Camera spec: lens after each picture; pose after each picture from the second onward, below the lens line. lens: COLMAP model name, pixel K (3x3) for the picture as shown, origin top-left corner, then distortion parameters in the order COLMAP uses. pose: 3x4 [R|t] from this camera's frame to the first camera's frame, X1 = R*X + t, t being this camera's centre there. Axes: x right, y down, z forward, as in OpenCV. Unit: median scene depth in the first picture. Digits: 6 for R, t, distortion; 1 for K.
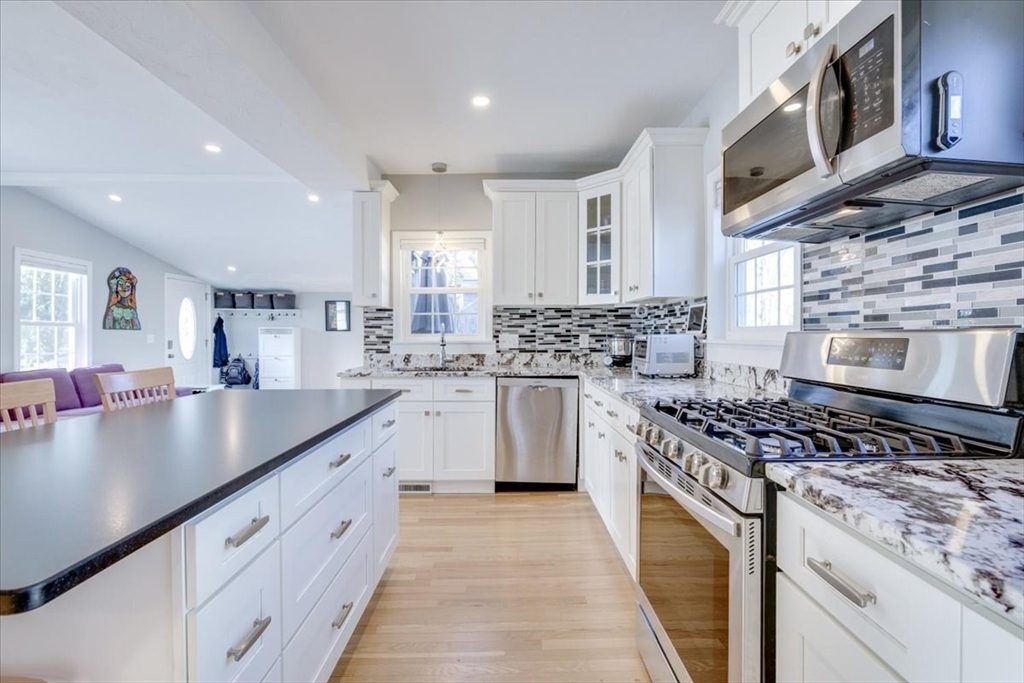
lens RADIAL K [[450.7, 0, 506.3], [0, 450.7, 336.4], [0, 0, 1]] dist [-0.005637, 0.000683]
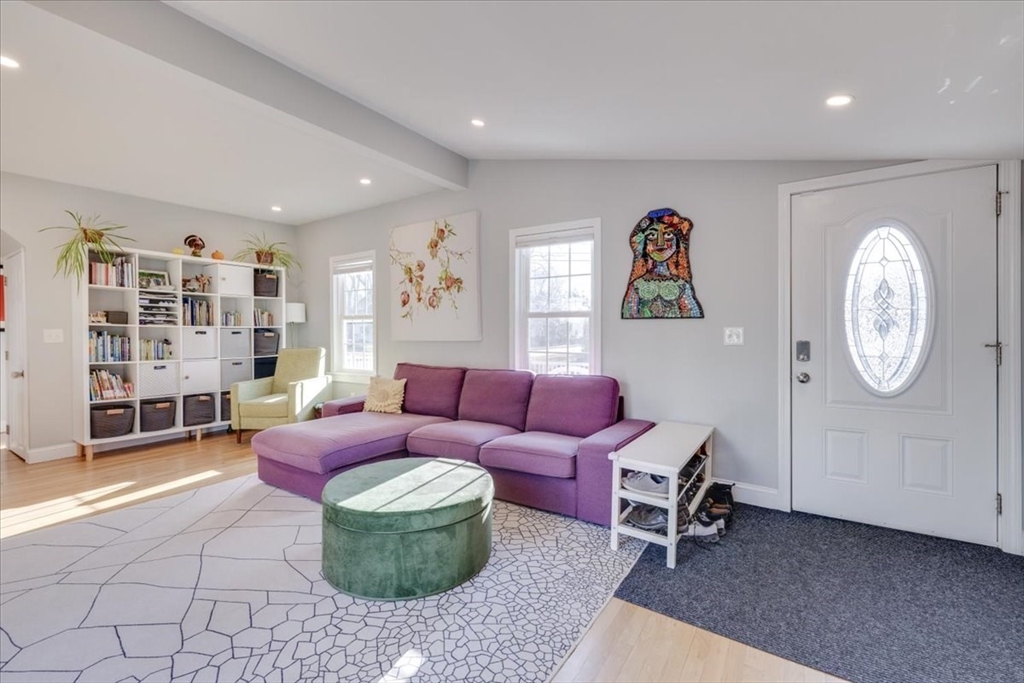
lens RADIAL K [[430.8, 0, 511.4], [0, 430.8, 336.6], [0, 0, 1]] dist [-0.000241, -0.000221]
pose [[-0.552574, 0.005180, -0.833448, -0.443069], [-0.004648, 0.999946, 0.009297, 0.005338], [0.833451, 0.009011, -0.552520, 1.712830]]
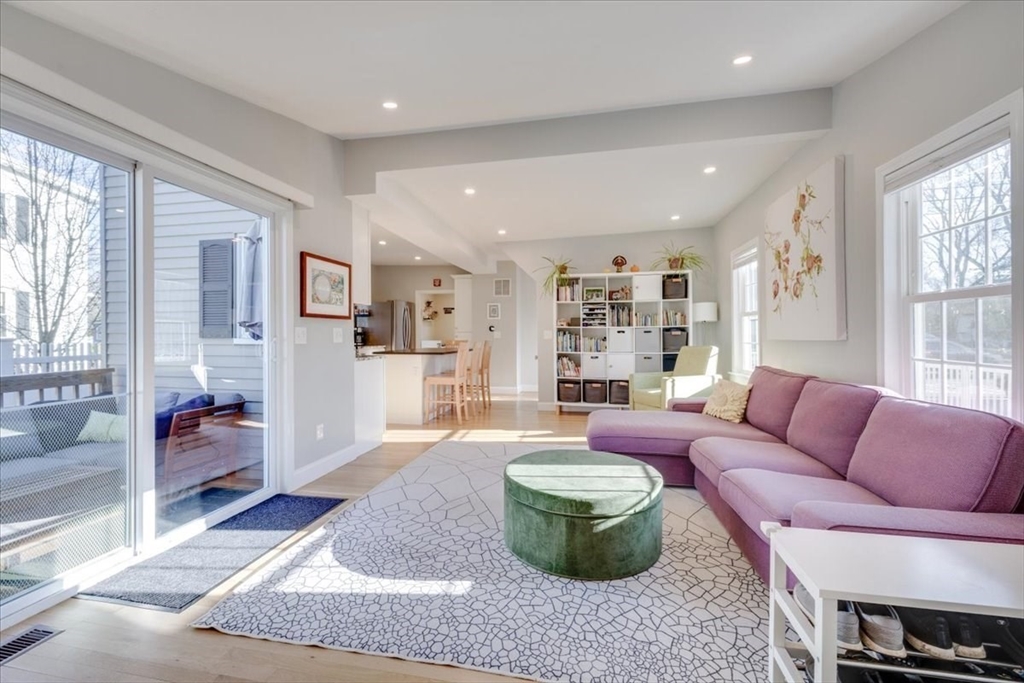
lens RADIAL K [[430.8, 0, 507.7], [0, 430.8, 337.0], [0, 0, 1]] dist [-0.000241, -0.000221]
pose [[-0.980404, 0.003665, 0.196963, -0.859362], [0.005993, 0.999919, 0.011226, 0.007929], [-0.196906, 0.012186, -0.980347, 1.896118]]
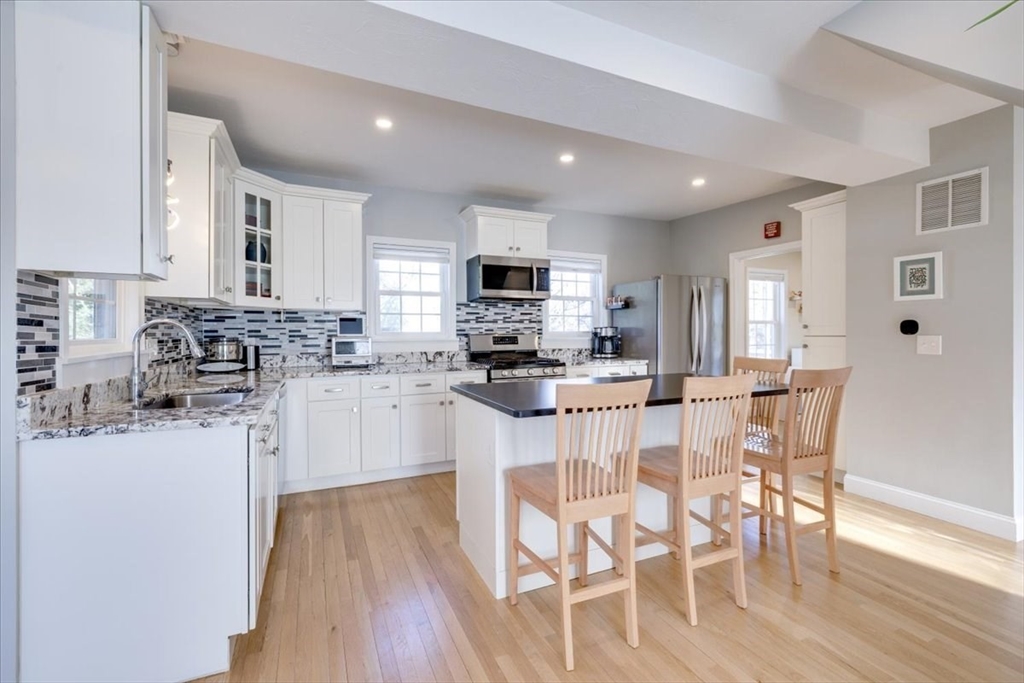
lens RADIAL K [[450.7, 0, 508.9], [0, 450.7, 338.9], [0, 0, 1]] dist [-0.005637, 0.000683]
pose [[-0.403711, -0.007939, 0.914852, -0.798453], [0.011327, 0.999842, 0.013675, -0.007954], [-0.914817, 0.015883, -0.403557, 0.791692]]
